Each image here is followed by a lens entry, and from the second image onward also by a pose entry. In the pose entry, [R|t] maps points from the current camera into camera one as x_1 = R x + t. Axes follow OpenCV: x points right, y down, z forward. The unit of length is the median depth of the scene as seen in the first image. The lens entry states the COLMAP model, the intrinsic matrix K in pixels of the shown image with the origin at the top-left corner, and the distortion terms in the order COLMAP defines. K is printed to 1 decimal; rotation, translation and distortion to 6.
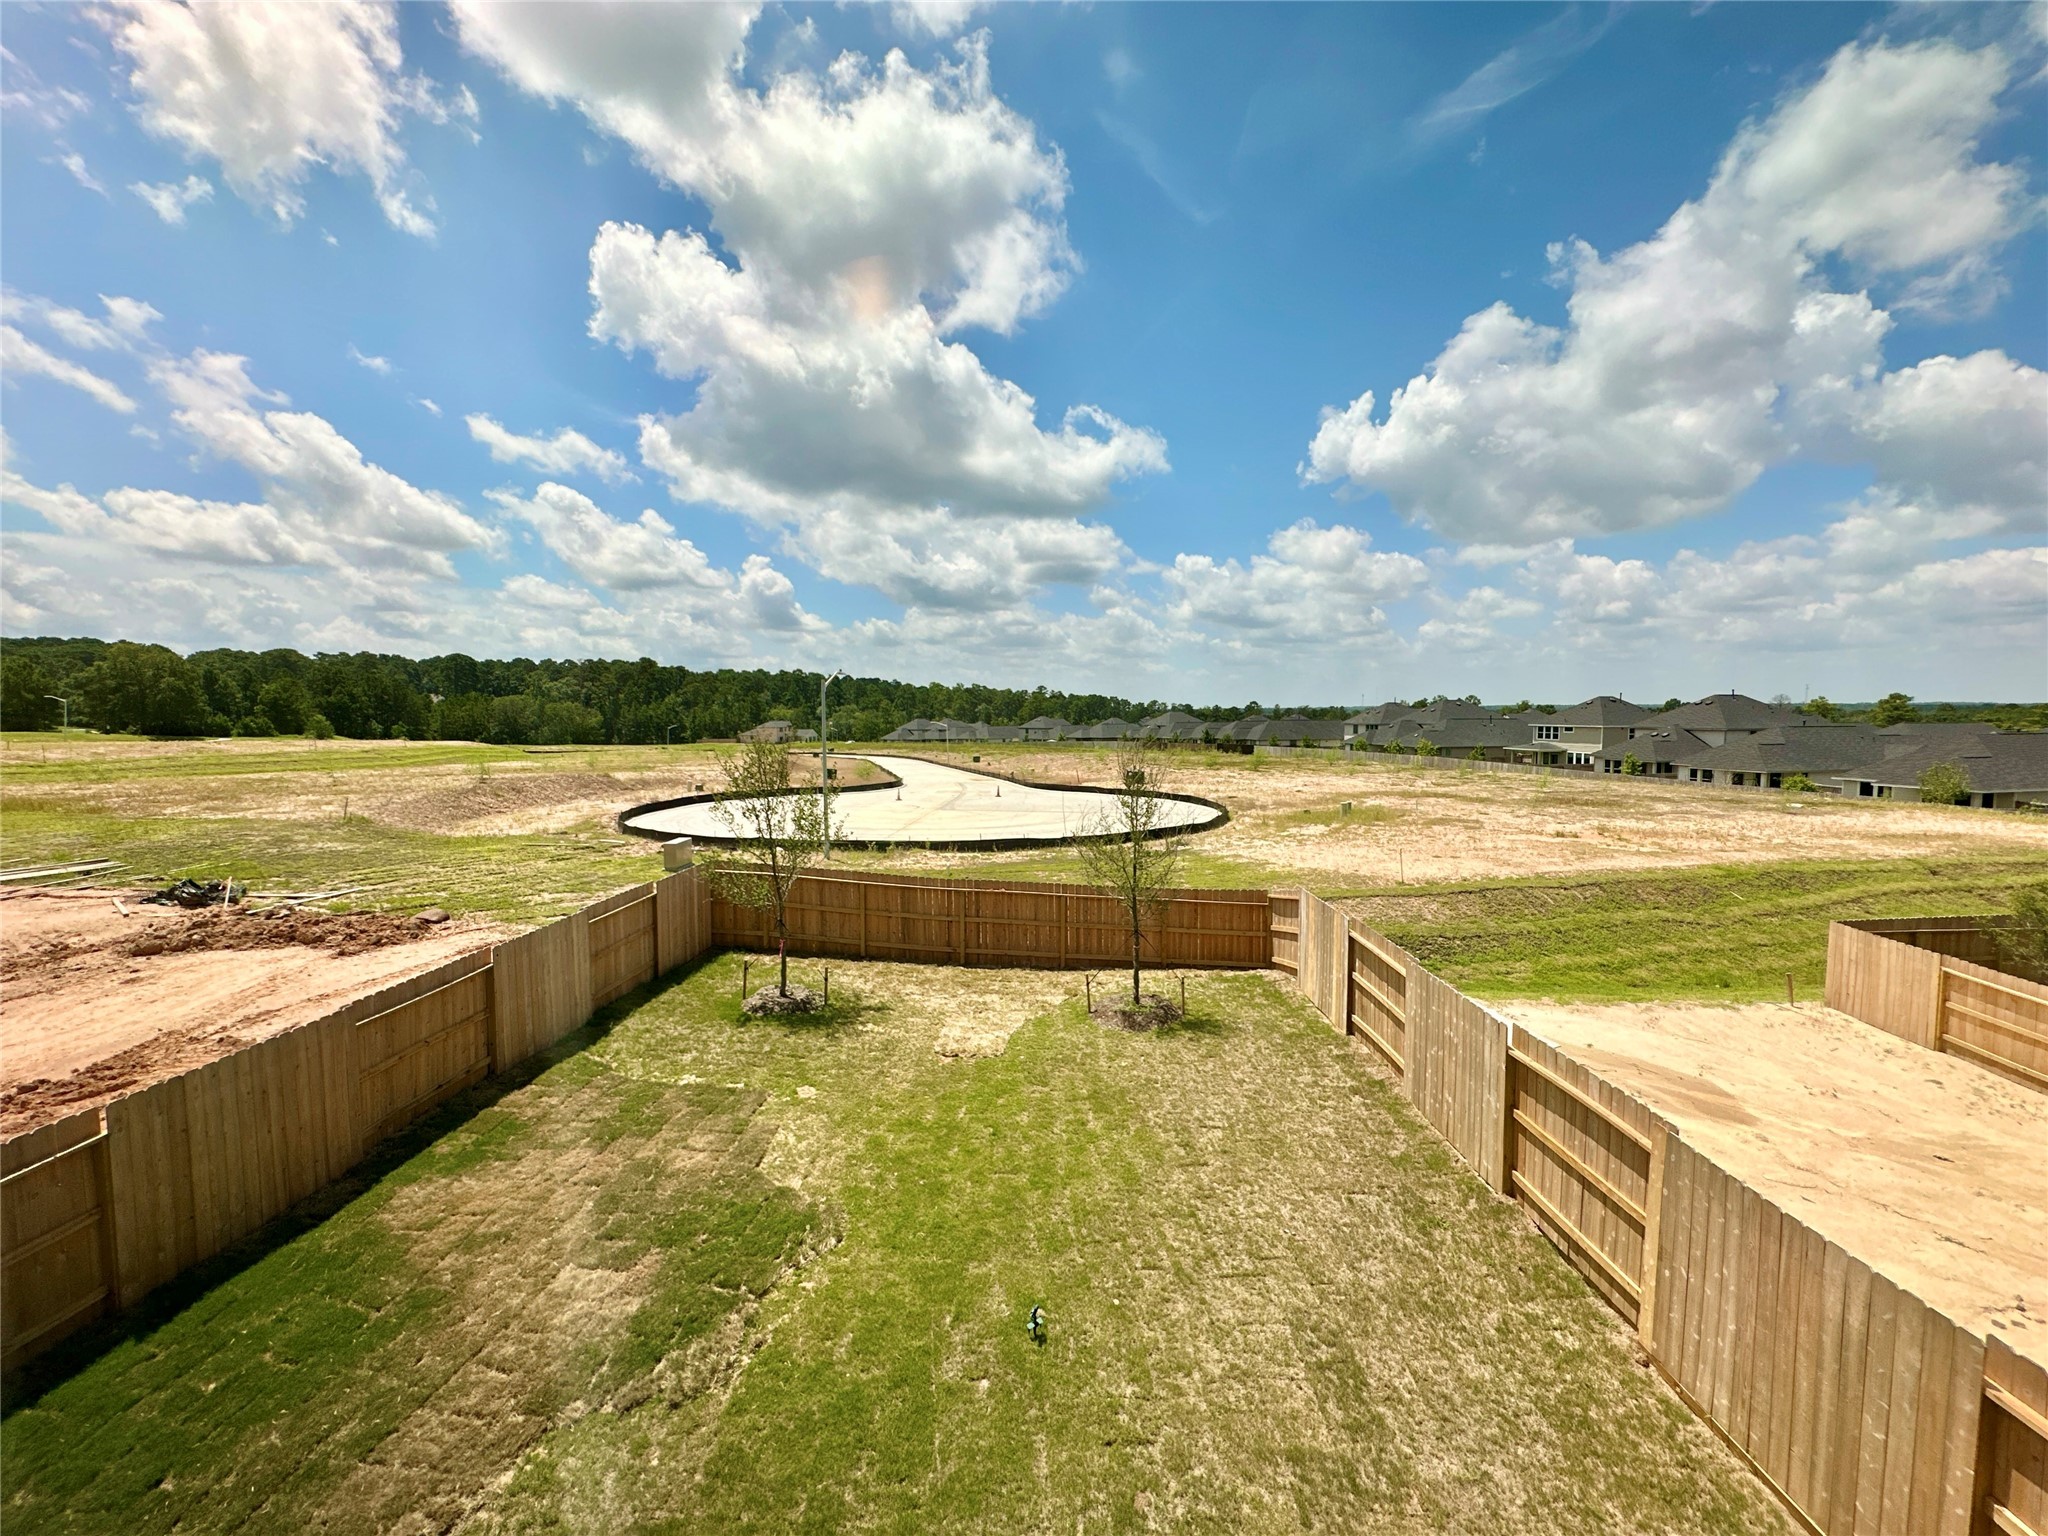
lens RADIAL K [[814.1, 0, 1029.7], [0, 814.1, 776.2], [0, 0, 1]] dist [-0.002384, 0.000544]
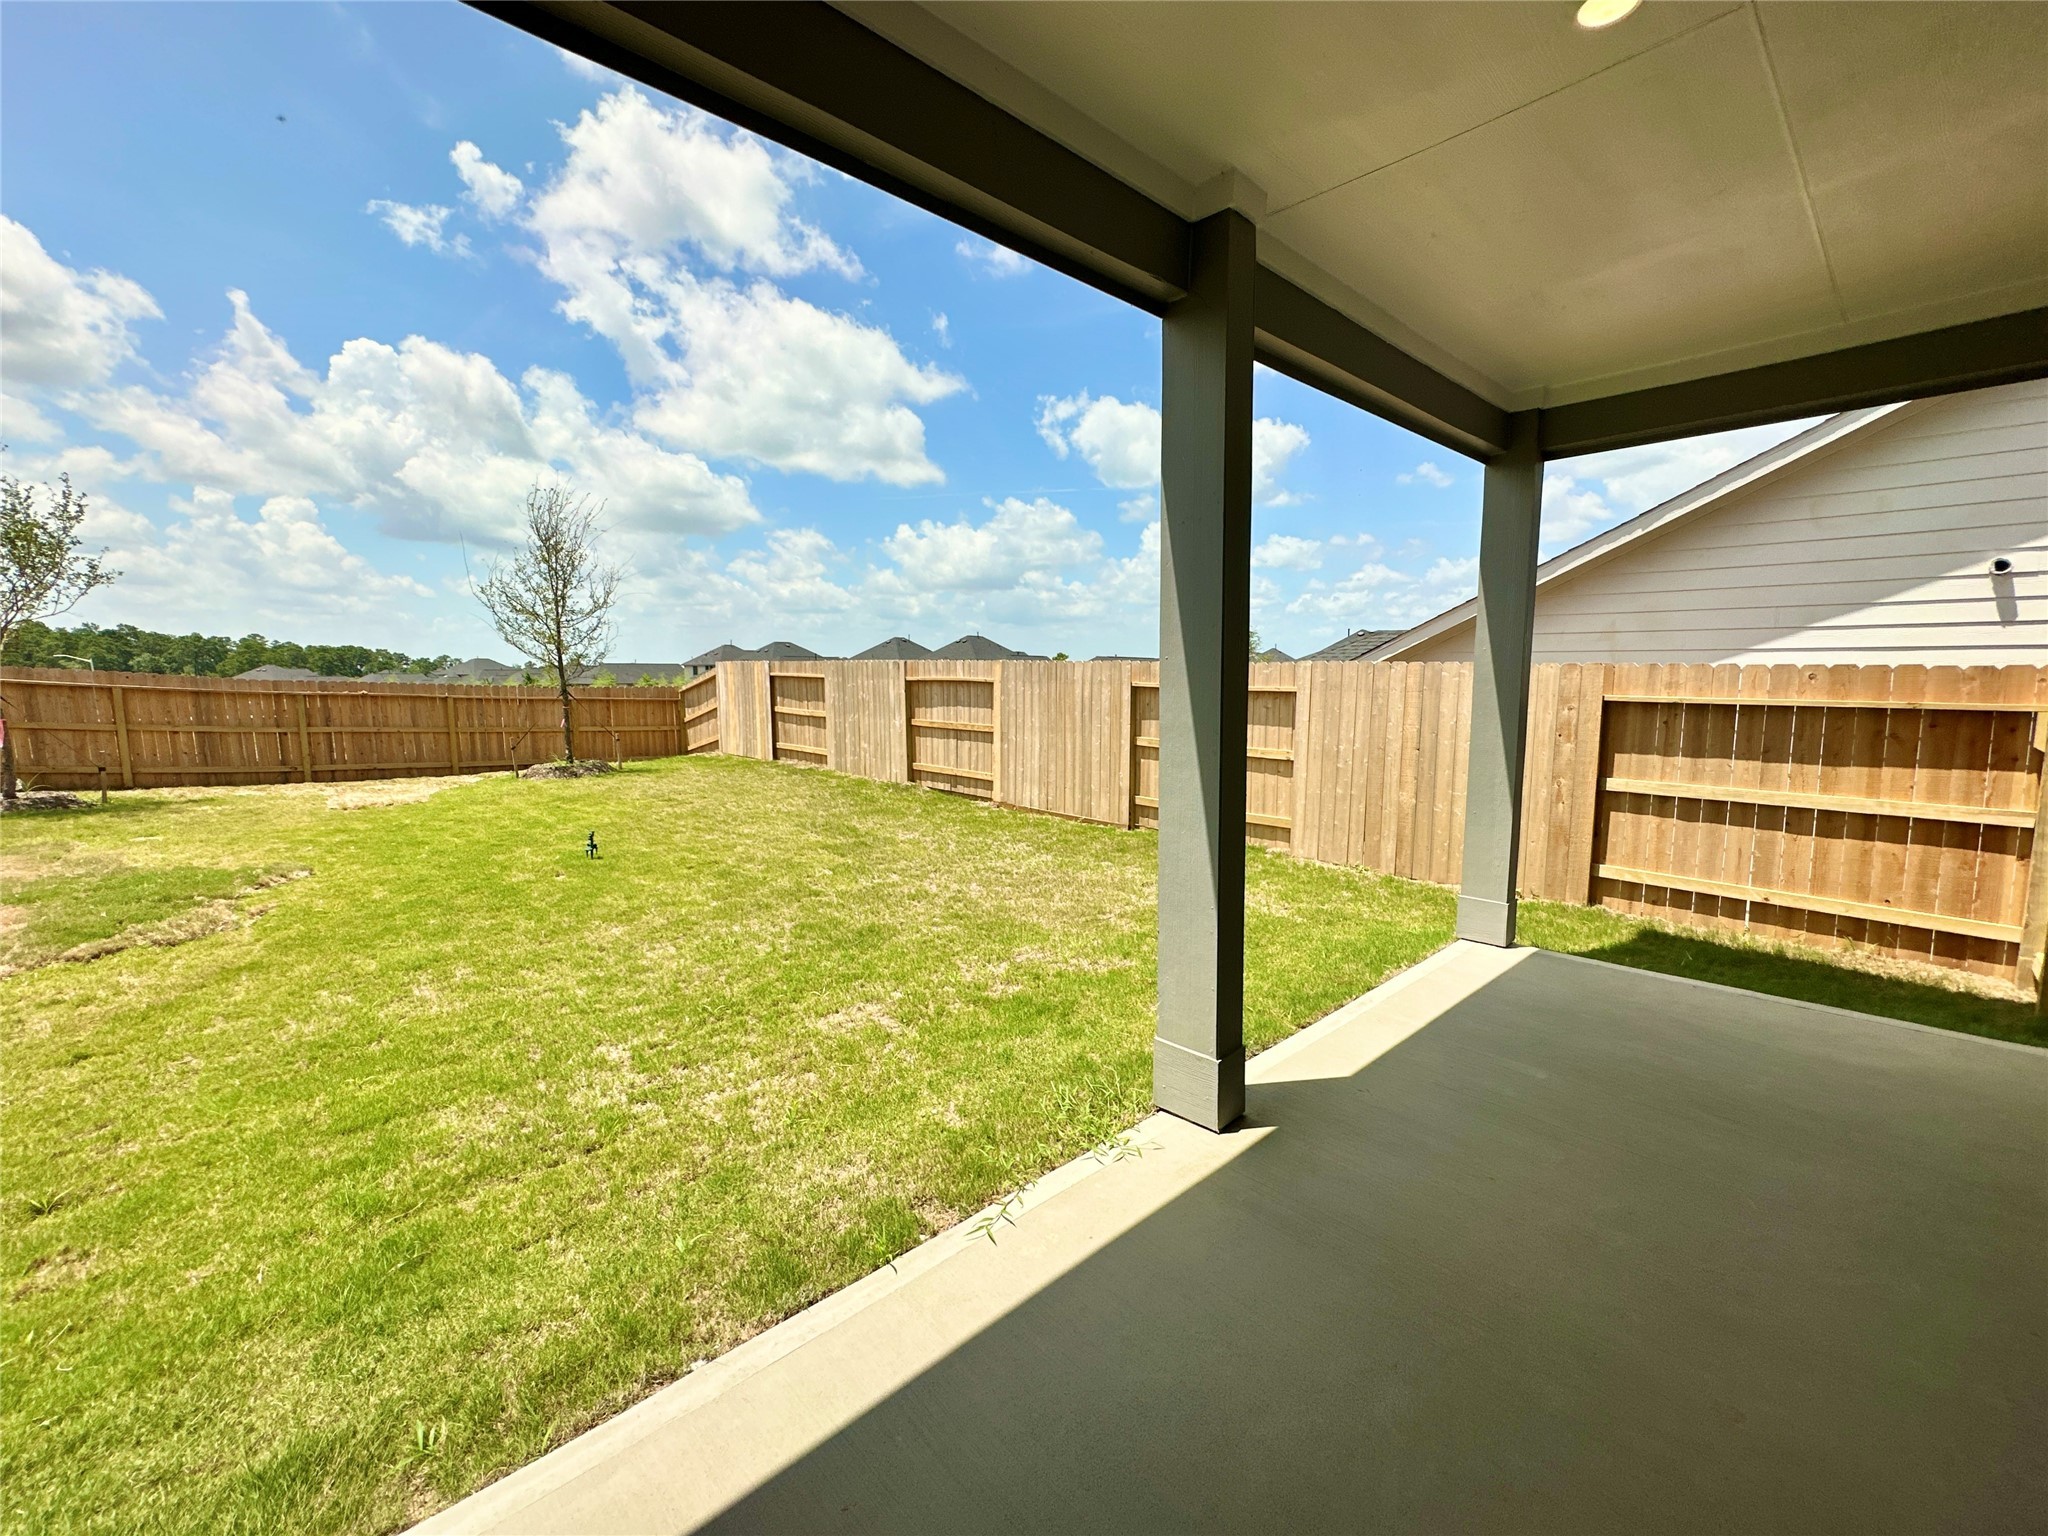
lens RADIAL K [[814.1, 0, 1014.0], [0, 814.1, 759.7], [0, 0, 1]] dist [-0.002384, 0.000544]
pose [[0.724947, -0.070908, 0.685145, -0.265391], [0.050026, 0.997480, 0.050301, 0.419270], [-0.686986, -0.002190, 0.726668, -0.171977]]
